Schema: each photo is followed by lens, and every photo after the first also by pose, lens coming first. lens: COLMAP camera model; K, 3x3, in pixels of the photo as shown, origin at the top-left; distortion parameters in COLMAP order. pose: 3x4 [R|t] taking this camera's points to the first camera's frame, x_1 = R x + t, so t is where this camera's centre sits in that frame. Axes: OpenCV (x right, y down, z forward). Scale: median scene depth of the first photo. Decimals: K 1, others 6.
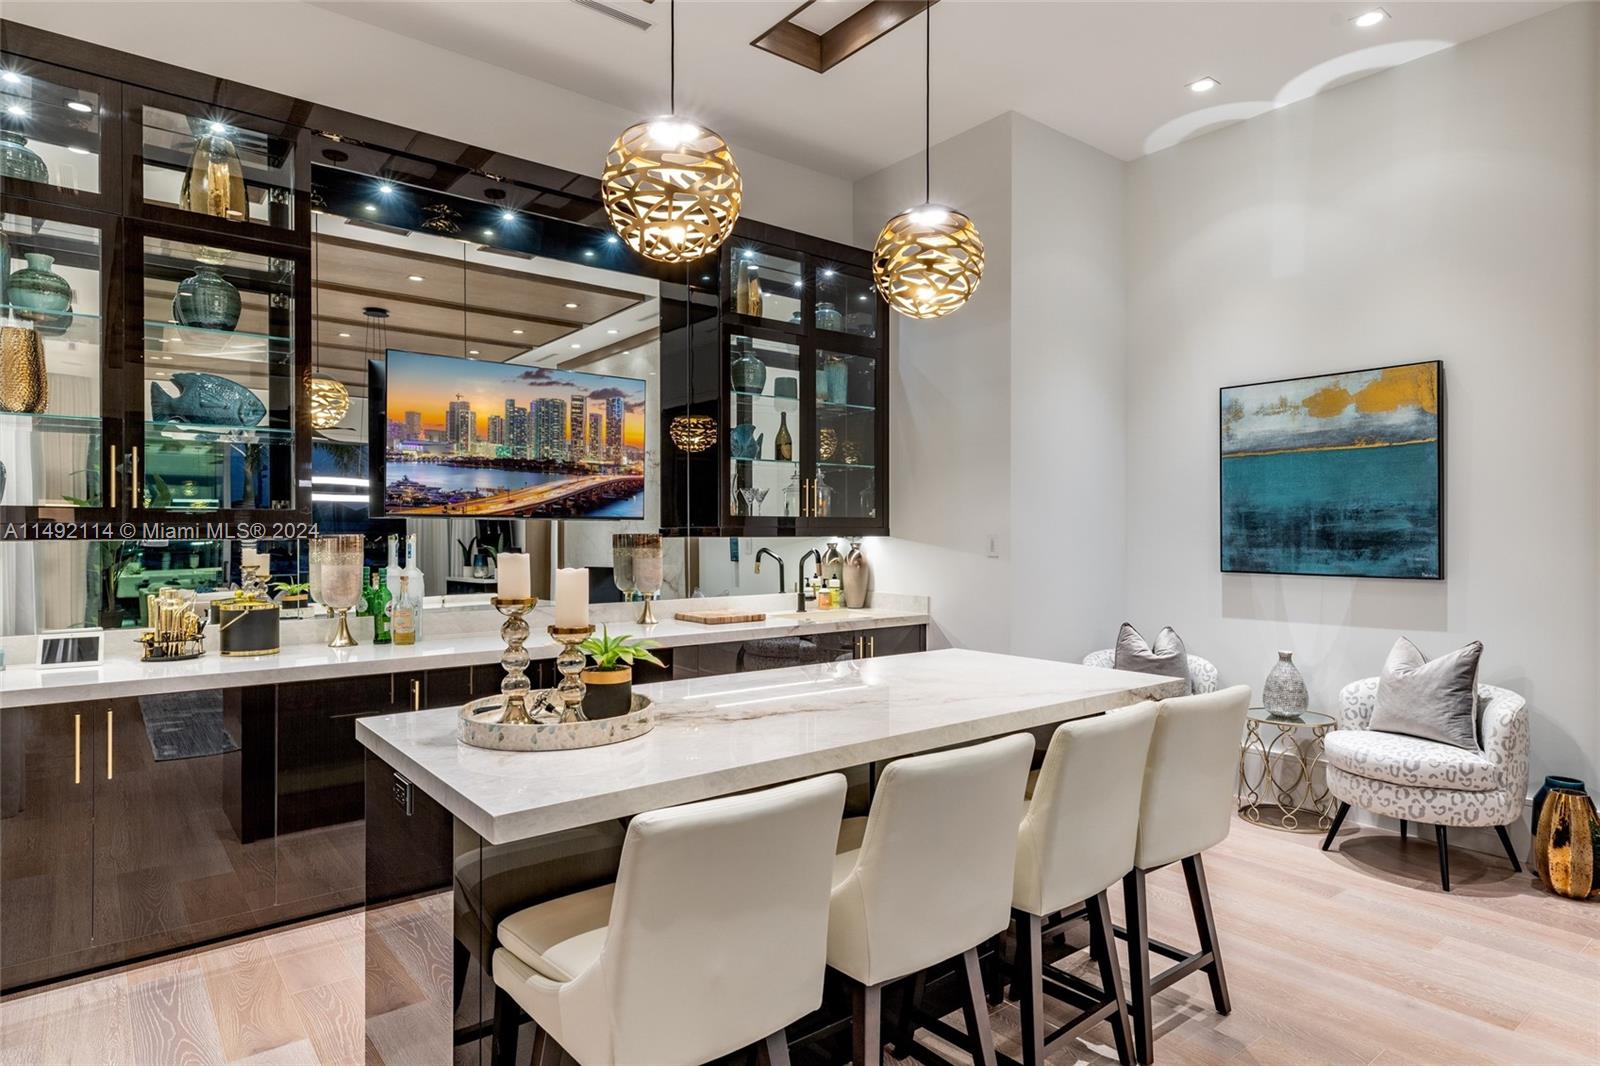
lens RADIAL K [[845.0, 0, 803.7], [0, 845.0, 529.9], [0, 0, 1]] dist [-0.002858, 0.001581]
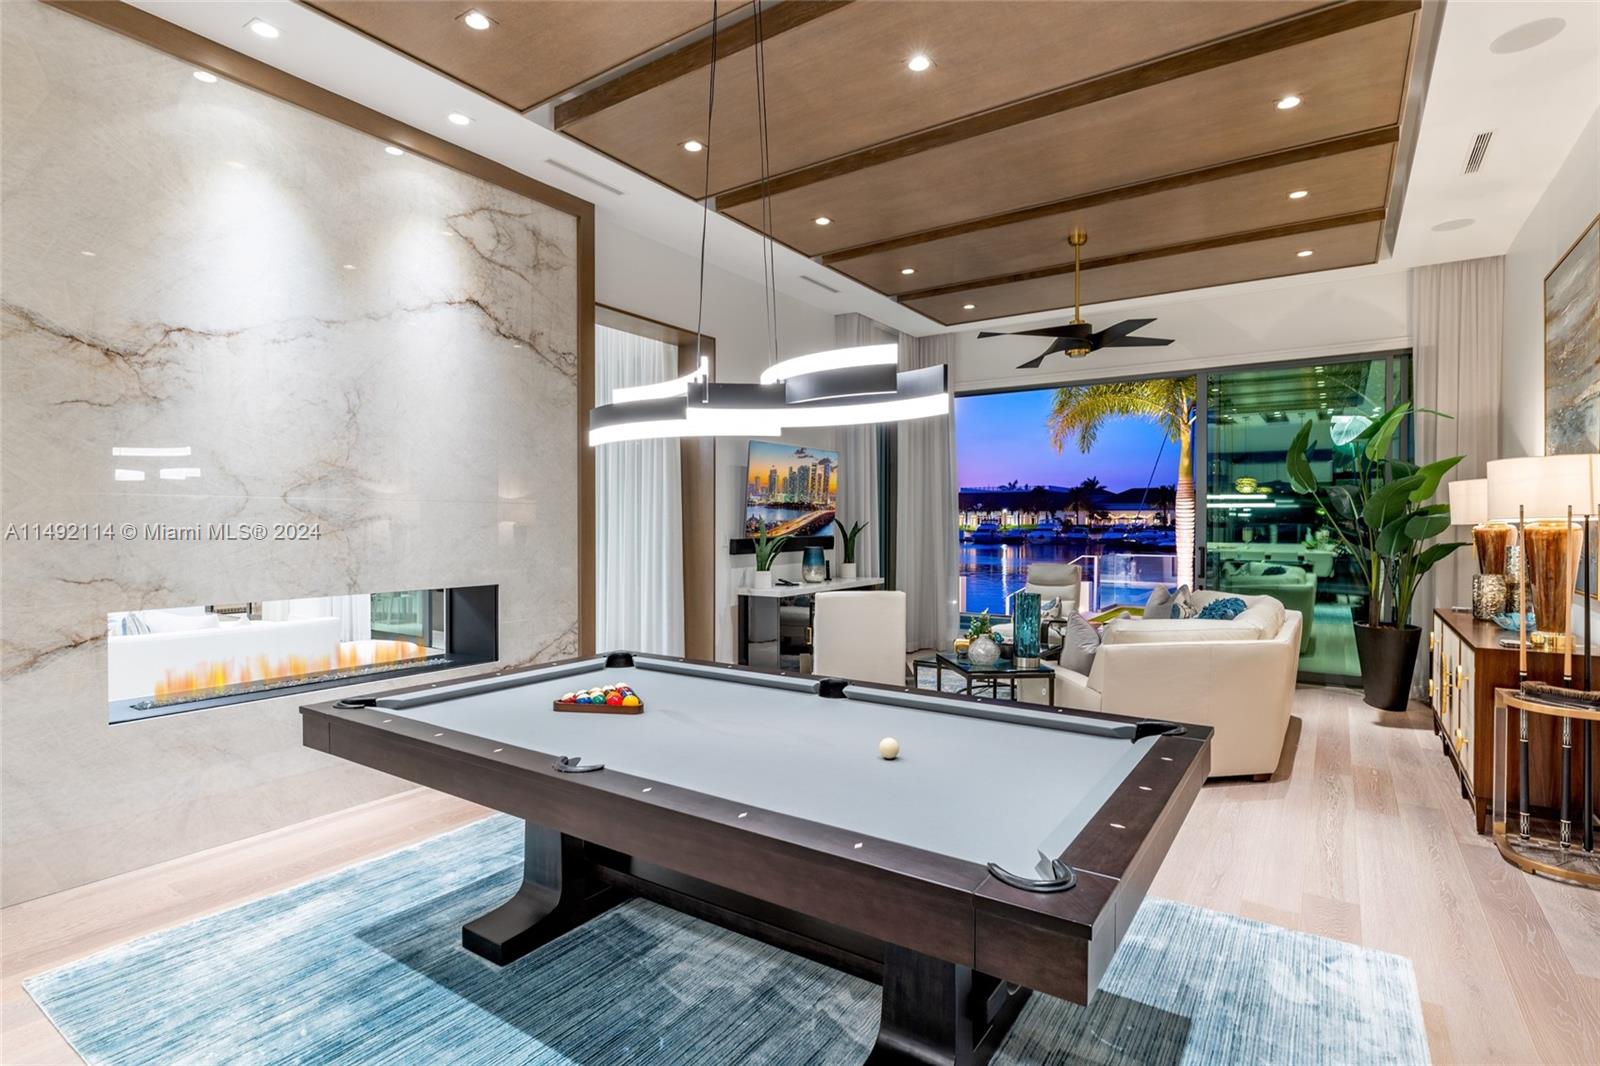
lens RADIAL K [[796.5, 0, 793.7], [0, 796.5, 527.4], [0, 0, 1]] dist [-0.002372, -0.000059]
pose [[0.961309, -0.005008, 0.275428, -0.751808], [0.006075, 0.999977, -0.003024, -0.029505], [-0.275407, 0.004580, 0.961317, -0.496708]]
